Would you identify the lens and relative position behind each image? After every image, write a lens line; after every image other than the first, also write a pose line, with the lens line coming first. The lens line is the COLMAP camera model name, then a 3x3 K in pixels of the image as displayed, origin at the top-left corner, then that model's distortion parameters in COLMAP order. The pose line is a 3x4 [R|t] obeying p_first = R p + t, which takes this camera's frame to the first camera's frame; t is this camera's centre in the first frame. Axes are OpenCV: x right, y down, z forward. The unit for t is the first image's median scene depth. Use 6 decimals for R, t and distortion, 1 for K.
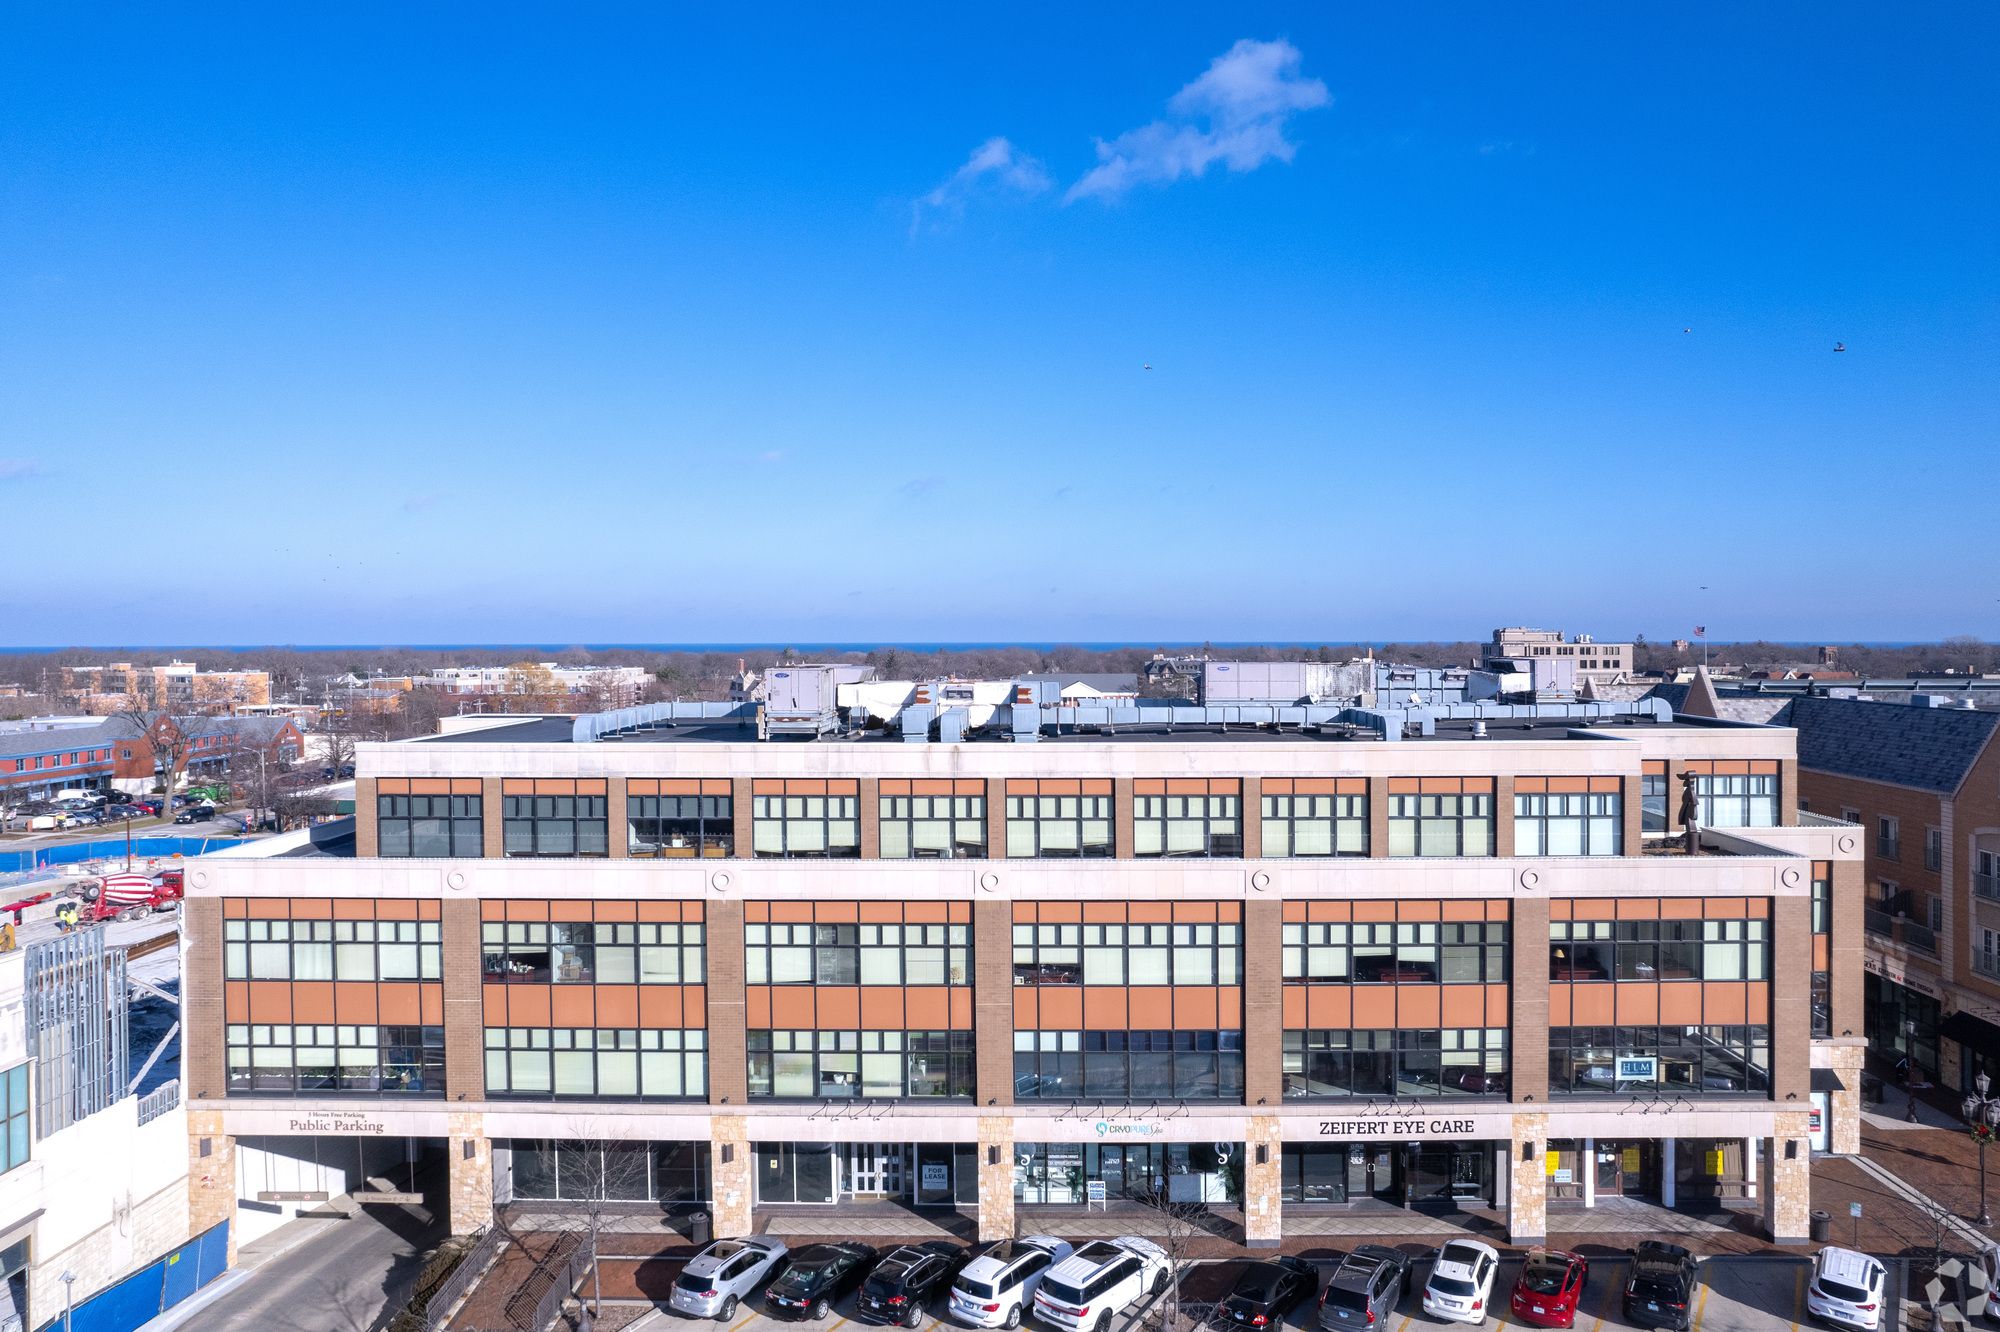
lens RADIAL K [[1267.3, 0, 1002.5], [0, 1267.3, 662.4], [0, 0, 1]] dist [-0.025419, 0.008588]
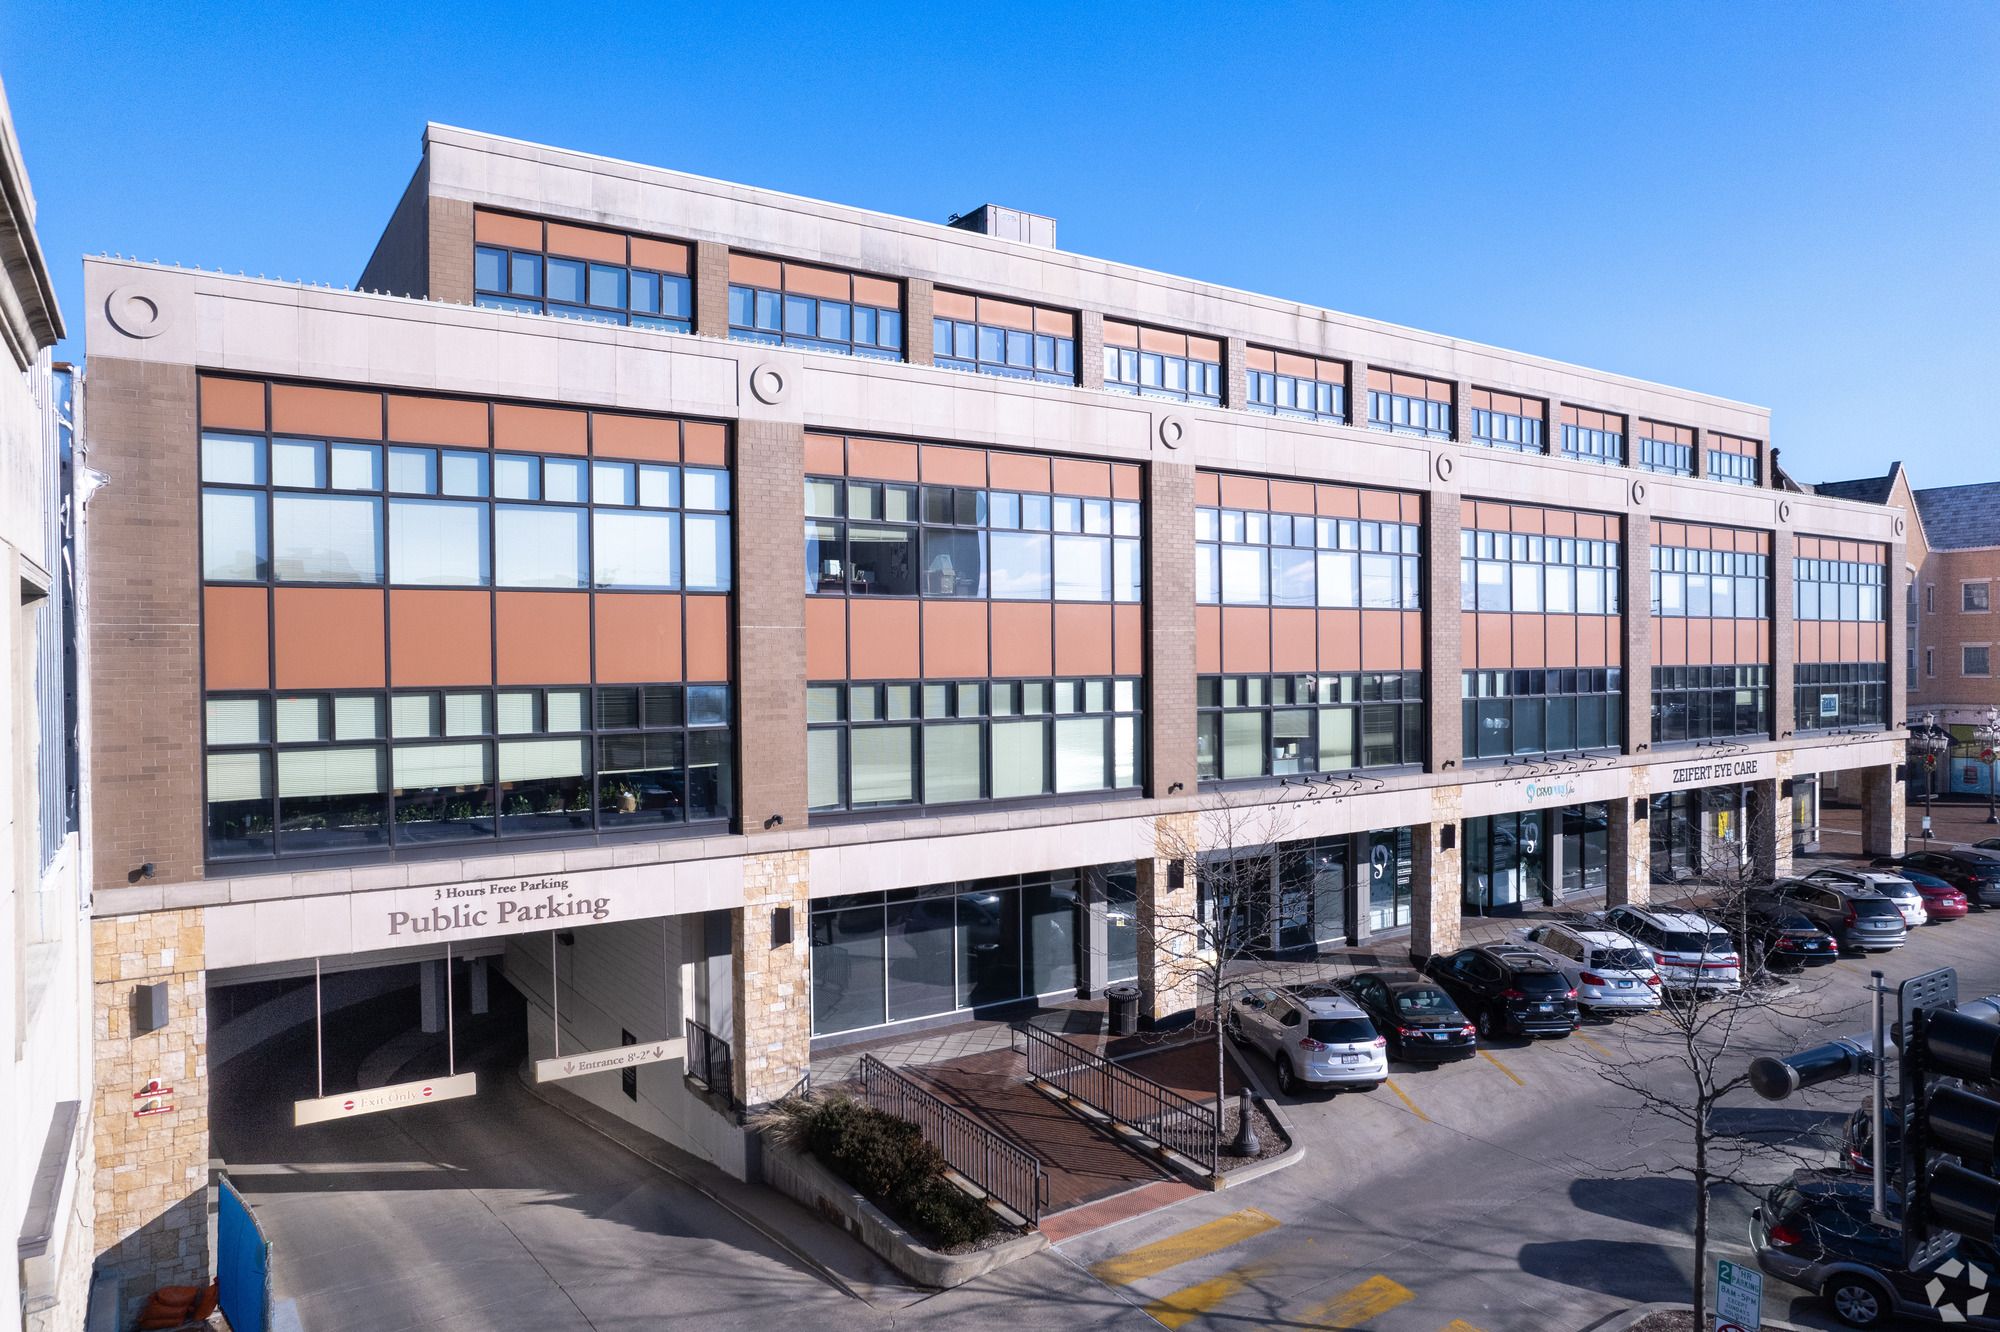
lens RADIAL K [[1267.3, 0, 996.5], [0, 1267.3, 663.8], [0, 0, 1]] dist [-0.025419, 0.008588]
pose [[0.827179, -0.008589, 0.561873, -0.635831], [0.011172, 0.999937, -0.001162, 0.282946], [-0.561828, 0.007238, 0.827223, 0.530215]]
